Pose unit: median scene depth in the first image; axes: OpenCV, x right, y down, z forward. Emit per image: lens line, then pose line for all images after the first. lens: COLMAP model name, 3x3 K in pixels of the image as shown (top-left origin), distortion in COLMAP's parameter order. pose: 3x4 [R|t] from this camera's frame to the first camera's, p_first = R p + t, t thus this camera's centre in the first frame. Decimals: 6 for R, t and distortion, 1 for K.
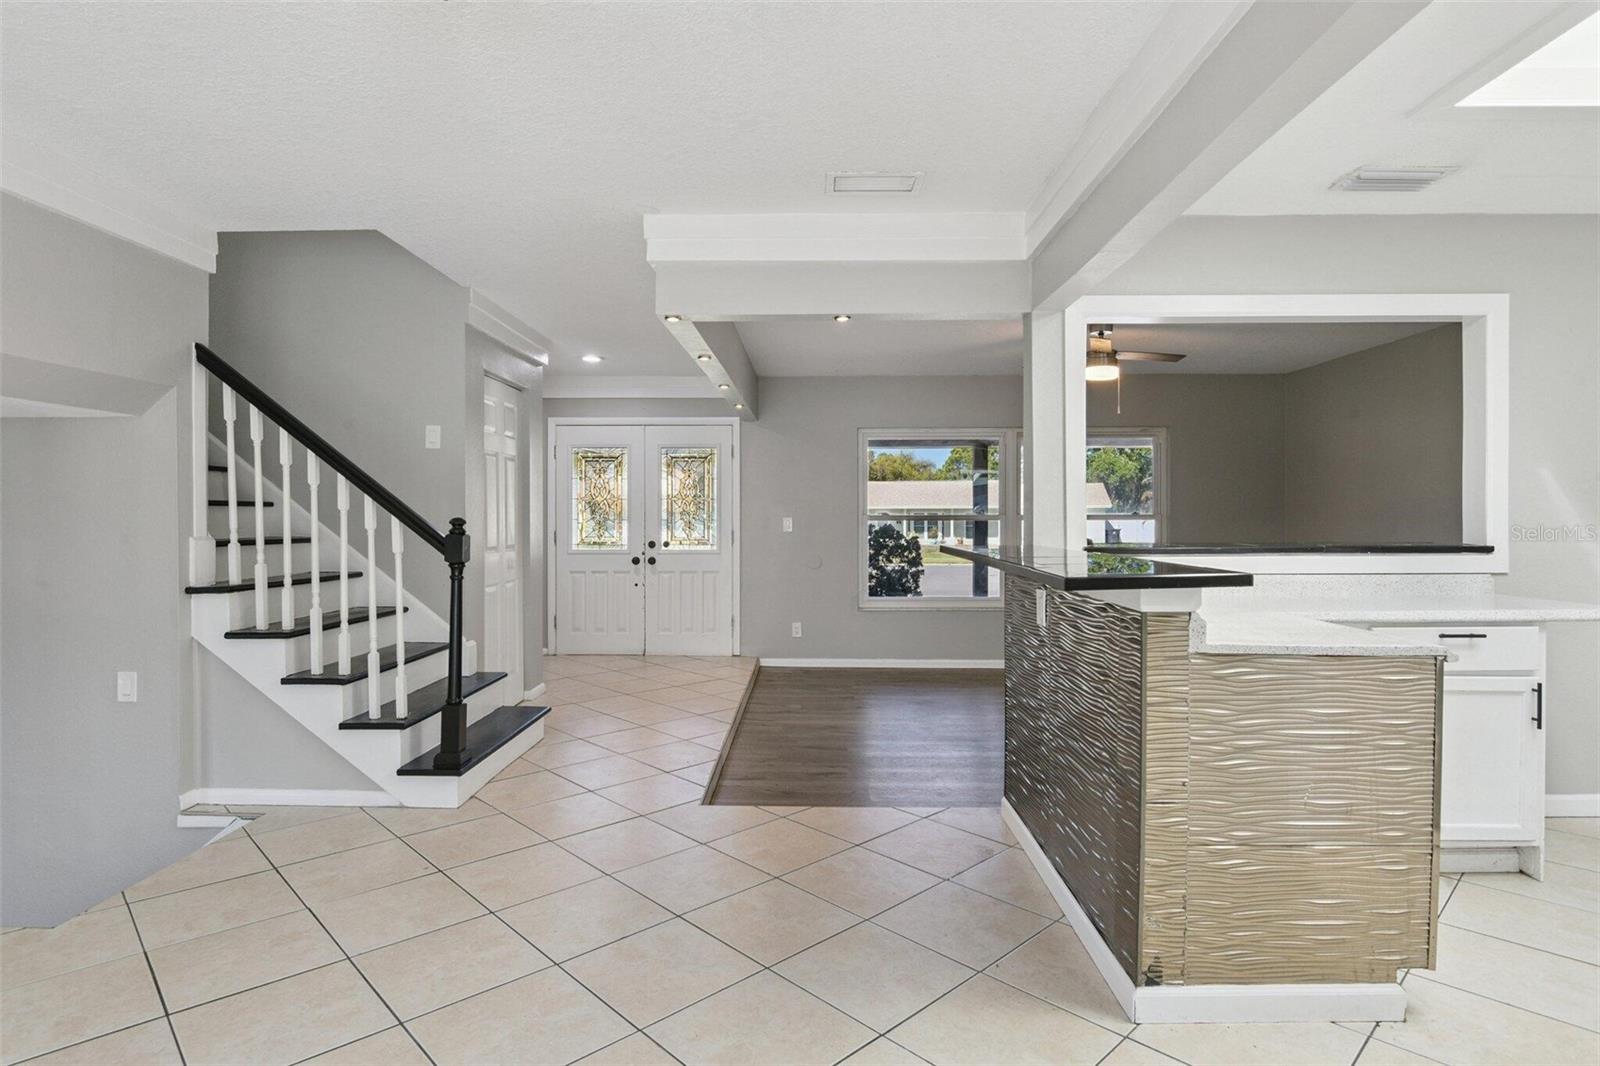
lens RADIAL K [[849.2, 0, 800.0], [0, 849.2, 533.0], [0, 0, 1]] dist [0.004288, 0.000787]
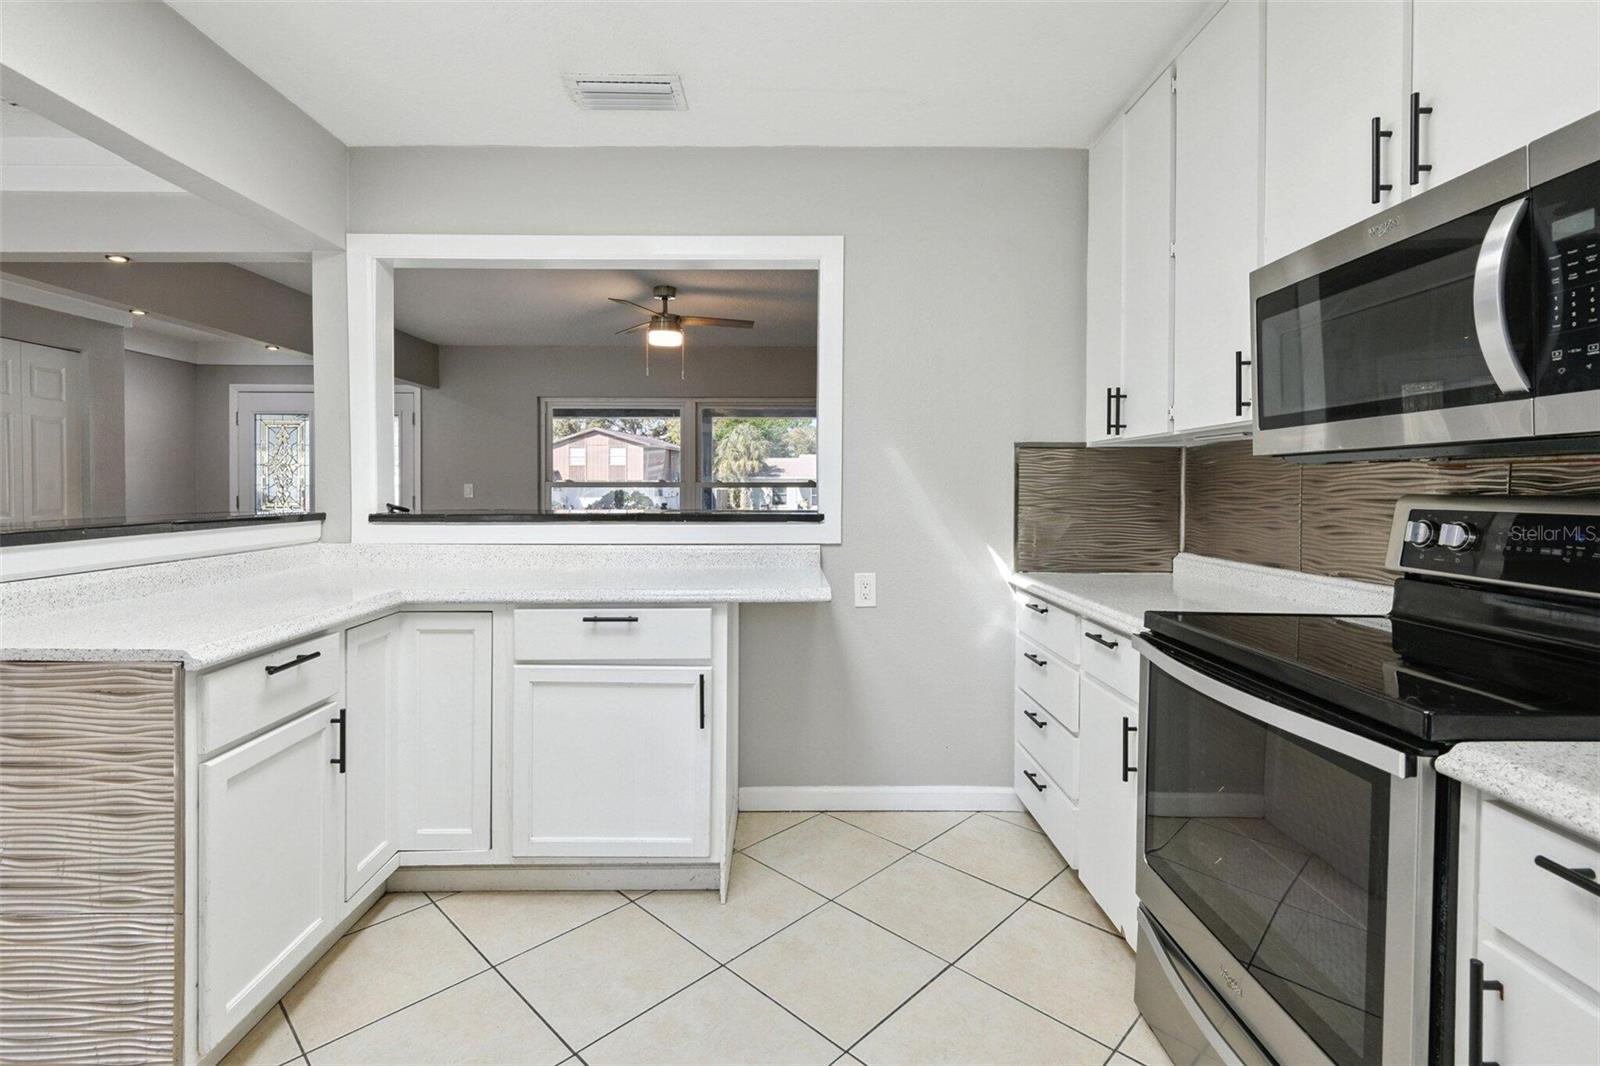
lens RADIAL K [[720.3, 0, 791.1], [0, 720.3, 517.9], [0, 0, 1]] dist [-0.002252, -0.000439]
pose [[0.998938, -0.001324, 0.046066, 0.657642], [-0.000002, 0.999586, 0.028782, -0.002713], [-0.046085, -0.028751, 0.998524, 0.202895]]
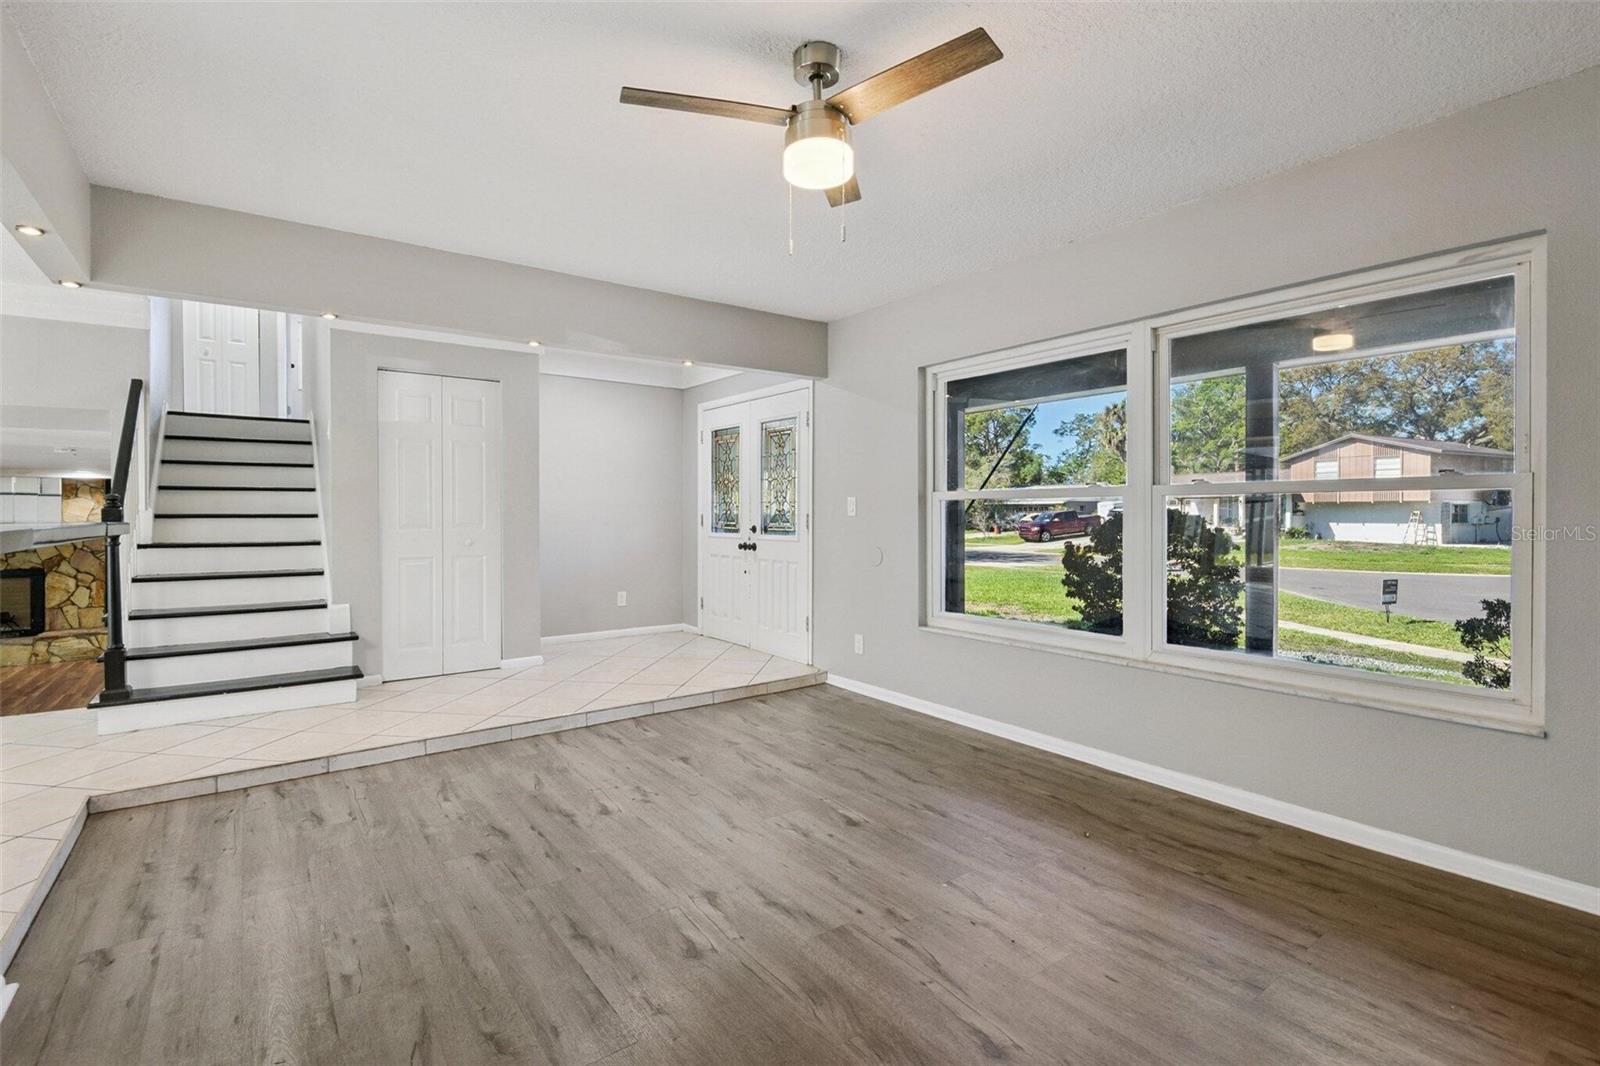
lens RADIAL K [[720.3, 0, 791.1], [0, 720.3, 517.9], [0, 0, 1]] dist [-0.002252, -0.000439]
pose [[0.604967, 0.005750, -0.796230, 0.921113], [-0.011823, 0.999929, -0.001763, 0.004096], [0.796163, 0.010480, 0.604992, 1.070839]]
